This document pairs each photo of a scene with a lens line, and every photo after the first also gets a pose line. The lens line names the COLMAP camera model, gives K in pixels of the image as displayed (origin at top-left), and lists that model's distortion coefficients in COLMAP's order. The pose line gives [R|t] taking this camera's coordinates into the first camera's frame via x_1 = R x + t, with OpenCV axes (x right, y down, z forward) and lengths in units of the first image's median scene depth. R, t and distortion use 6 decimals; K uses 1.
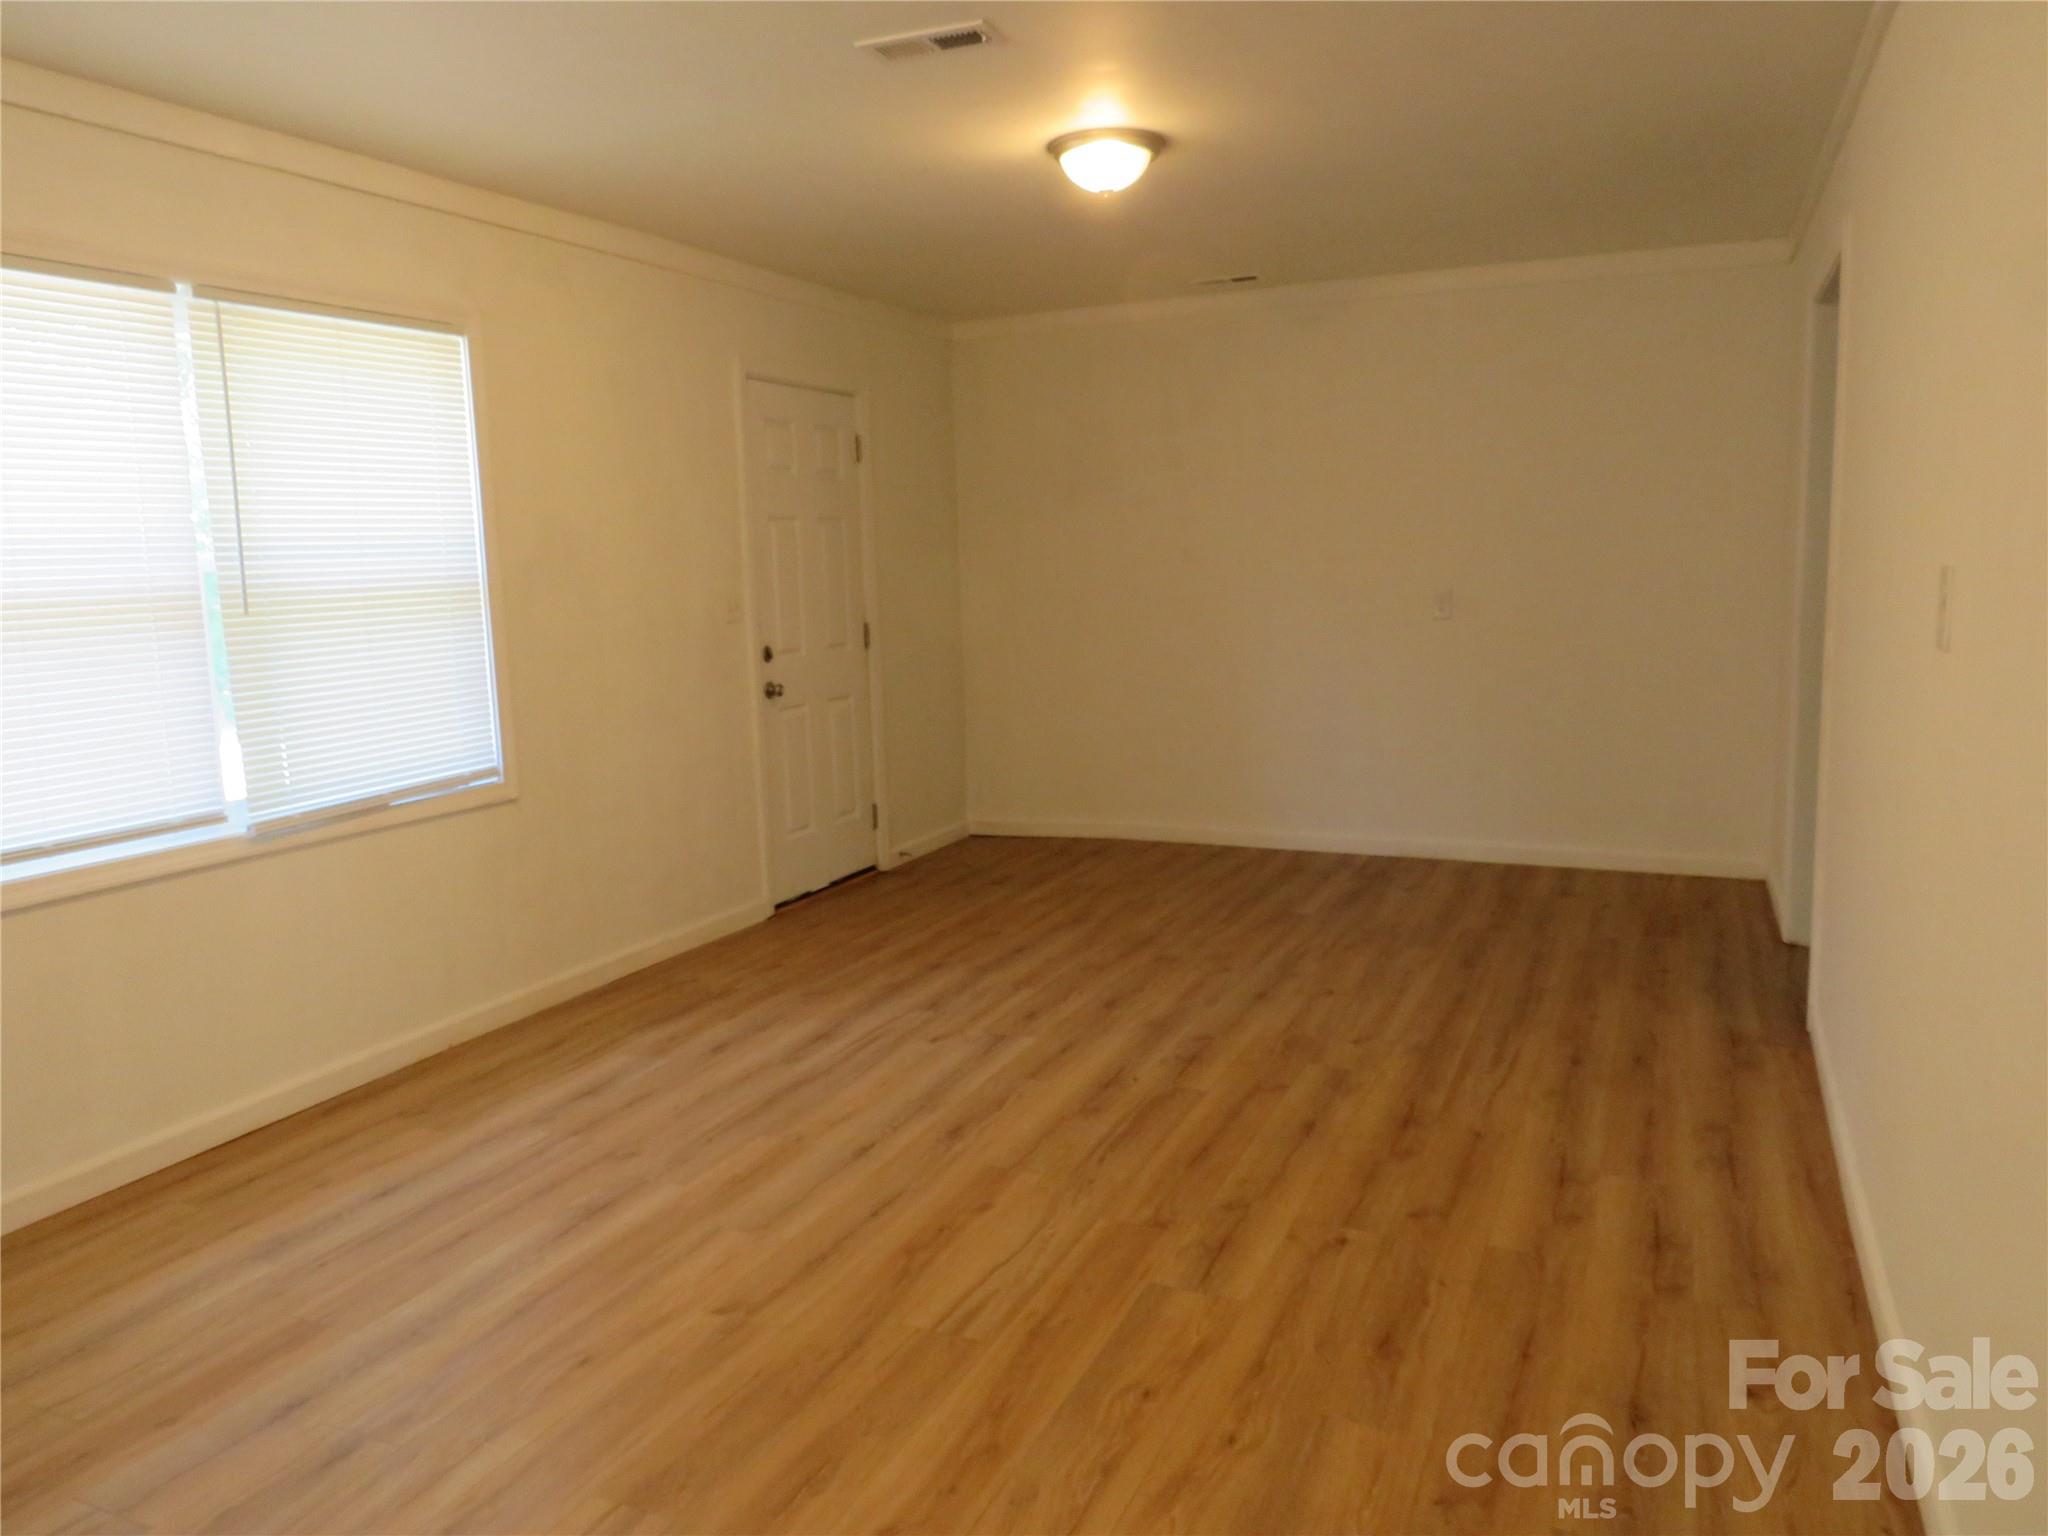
lens RADIAL K [[1471.9, 0, 1024.0], [0, 1471.9, 768.0], [0, 0, 1]] dist [-0.016065, 0.001323]
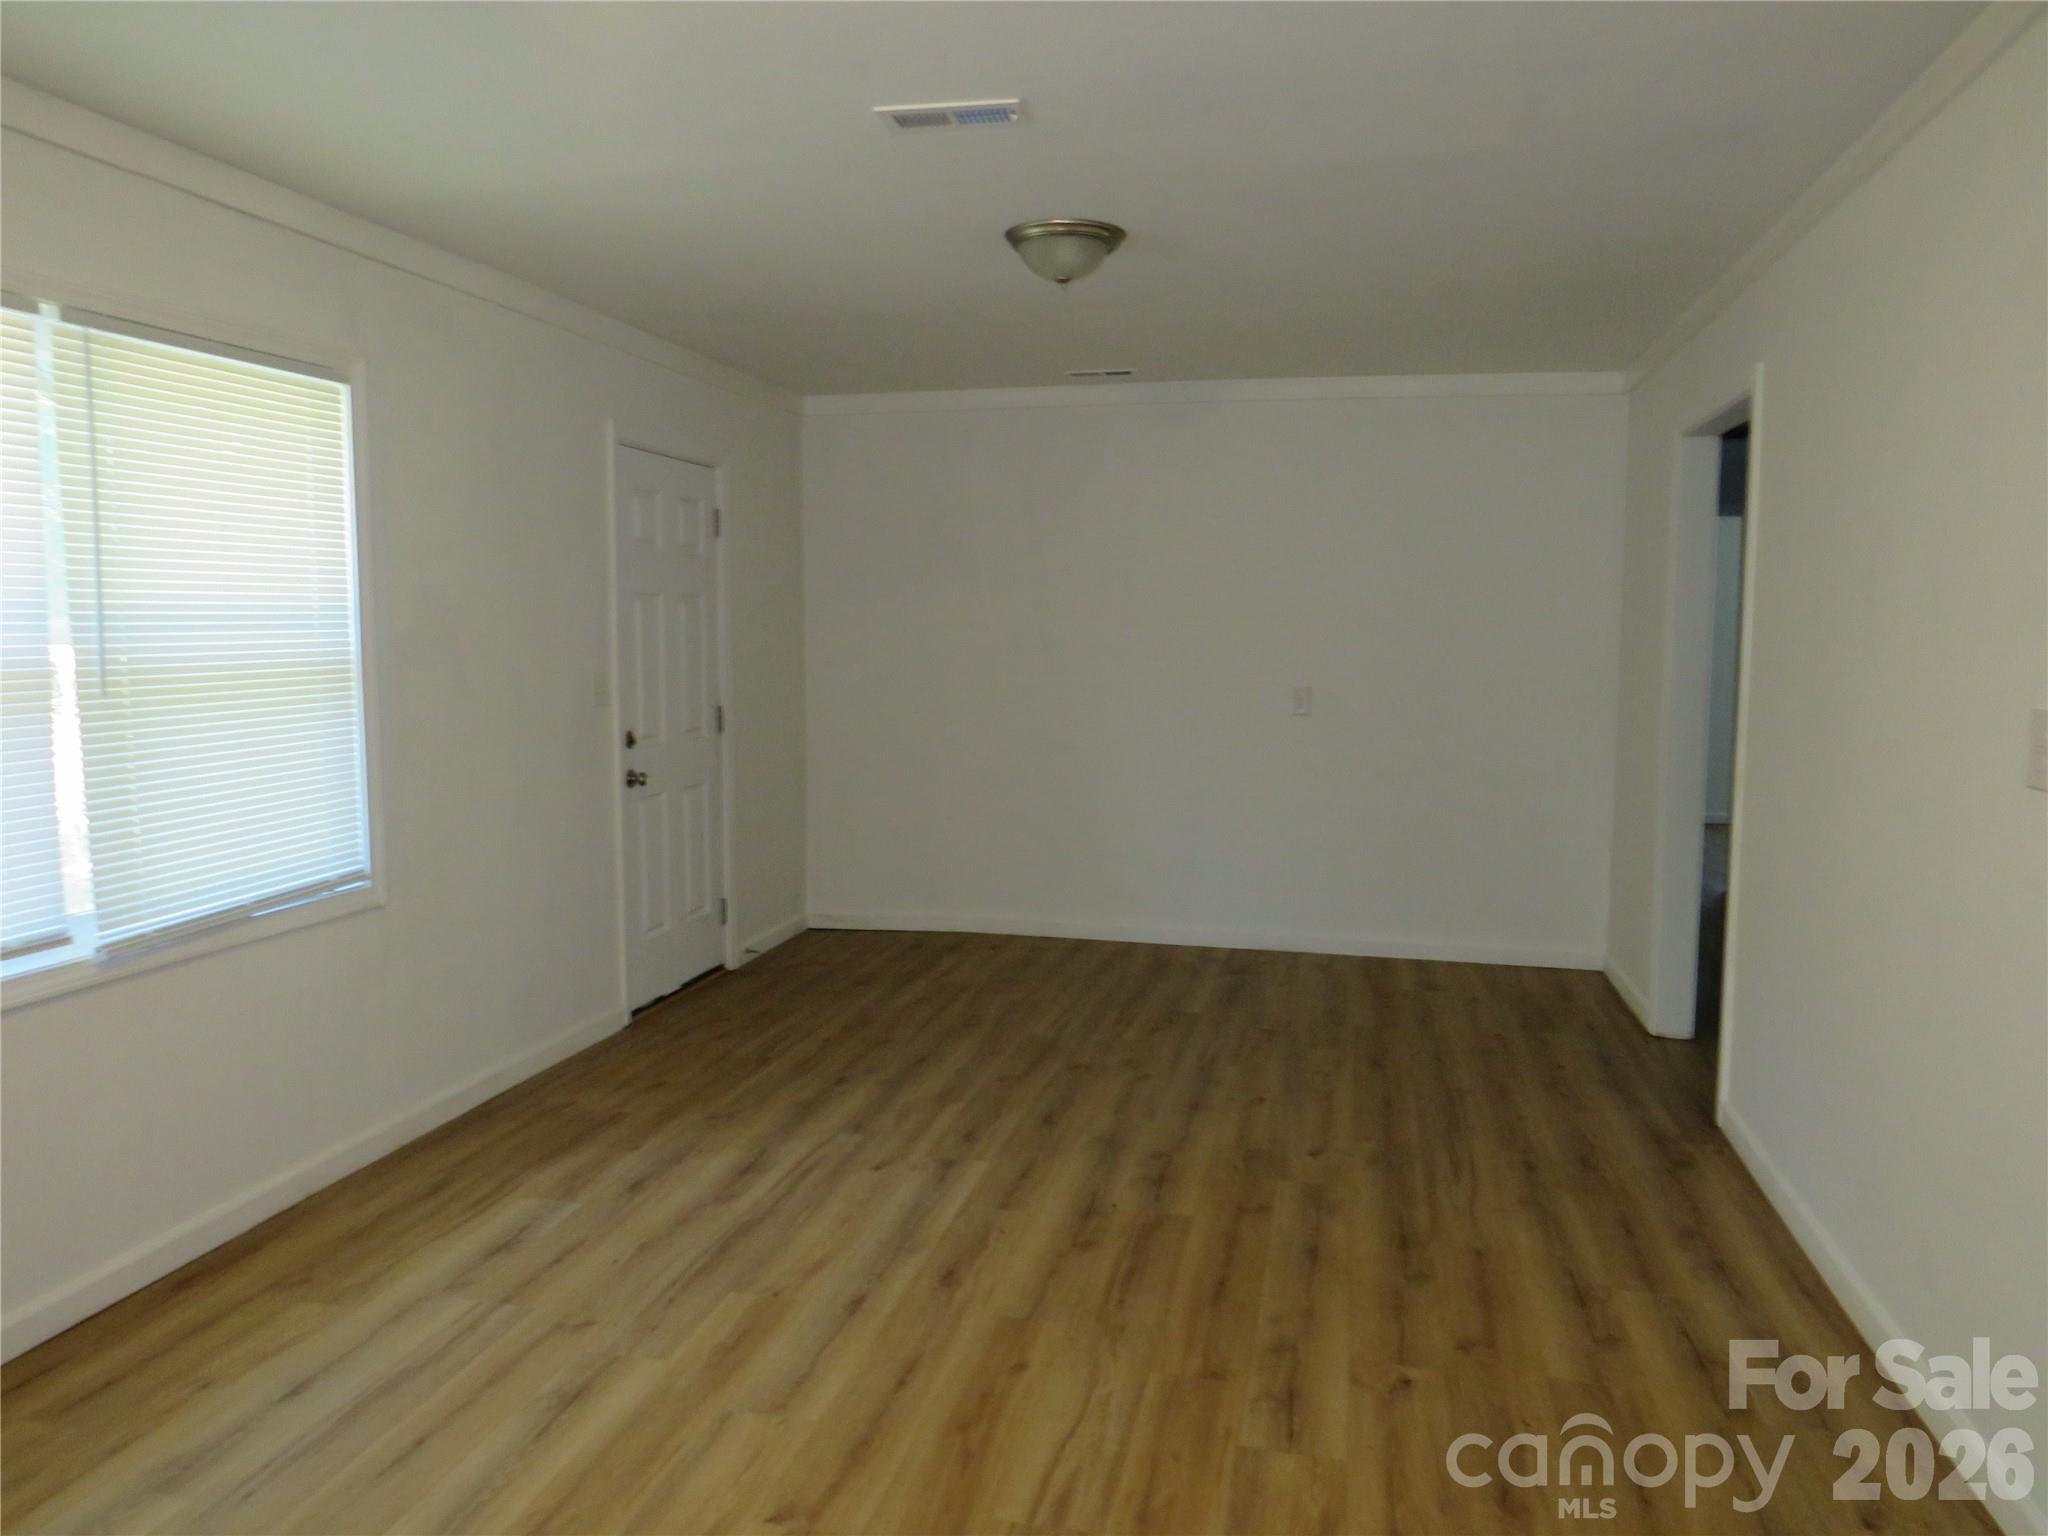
lens RADIAL K [[1471.9, 0, 1024.0], [0, 1471.9, 768.0], [0, 0, 1]] dist [-0.016065, 0.001323]
pose [[0.979987, 0.014327, 0.198545, -0.161760], [-0.004759, 0.998808, -0.048582, -0.022414], [-0.199004, 0.046664, 0.978887, 0.066330]]
